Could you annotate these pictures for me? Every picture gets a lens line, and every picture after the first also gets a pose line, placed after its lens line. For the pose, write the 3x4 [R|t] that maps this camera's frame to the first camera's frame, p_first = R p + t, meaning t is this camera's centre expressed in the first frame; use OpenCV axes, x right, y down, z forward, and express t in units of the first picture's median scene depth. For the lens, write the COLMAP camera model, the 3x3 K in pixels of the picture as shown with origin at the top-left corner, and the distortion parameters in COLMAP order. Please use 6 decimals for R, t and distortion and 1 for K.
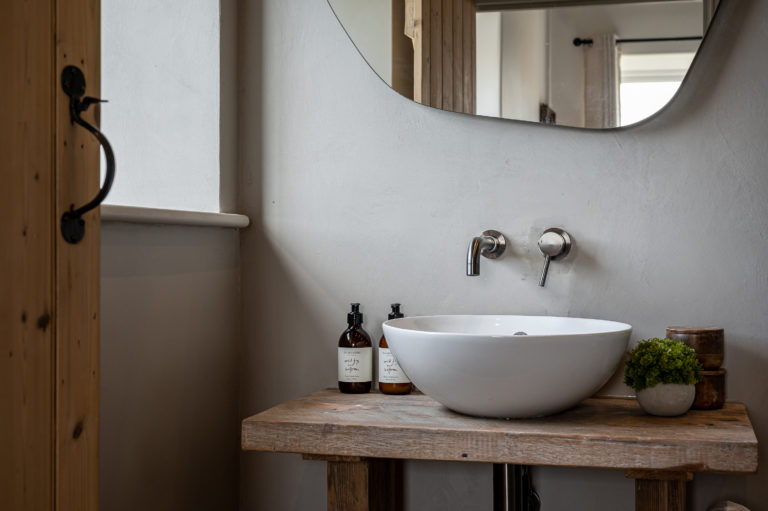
lens RADIAL K [[1087.8, 0, 383.0], [0, 1087.8, 275.6], [0, 0, 1]] dist [0.000834, 0.062303]
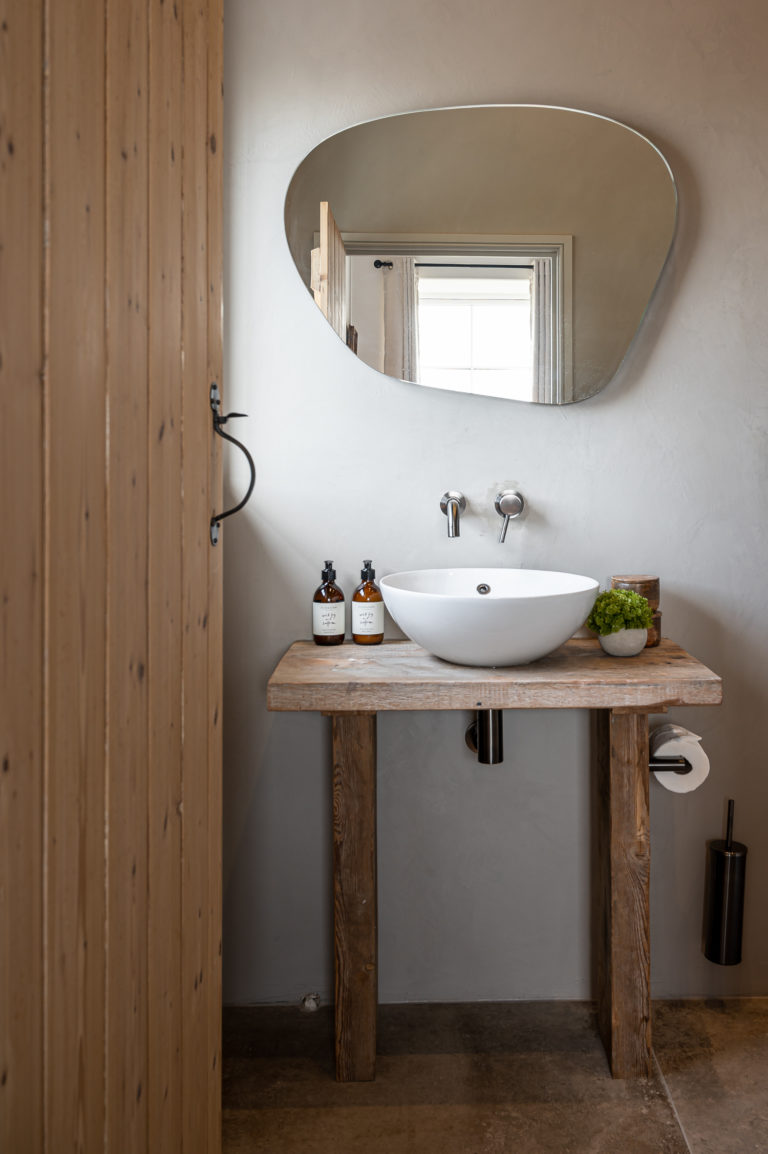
lens RADIAL K [[1106.3, 0, 440.9], [0, 1106.3, 480.9], [0, 0, 1]] dist [-0.008266, -0.007428]
pose [[0.958379, -0.011197, 0.285281, -0.270149], [0.009436, 0.999927, 0.007547, -0.071158], [-0.285345, -0.004541, 0.958414, -0.085843]]
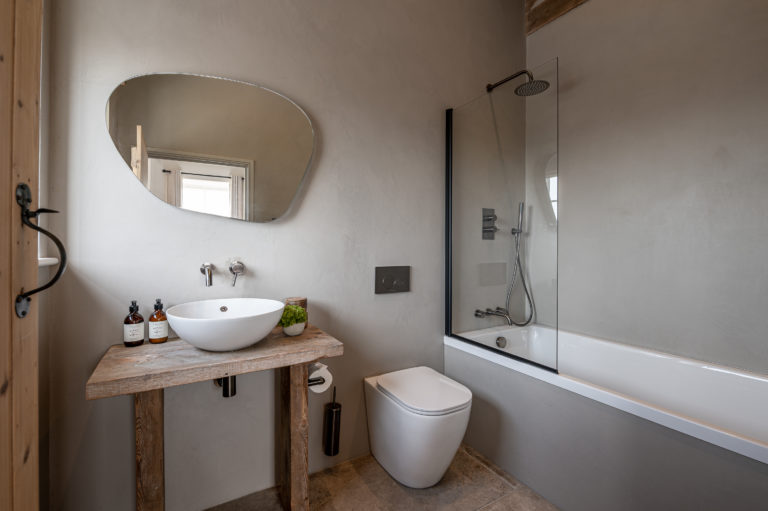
lens RADIAL K [[343.1, 0, 386.6], [0, 343.1, 241.2], [0, 0, 1]] dist [-0.025846, -0.000453]
pose [[0.685152, 0.009367, 0.728339, -0.189763], [0.015084, 0.999520, -0.027044, -0.071649], [-0.728243, 0.029516, 0.684683, 0.274846]]
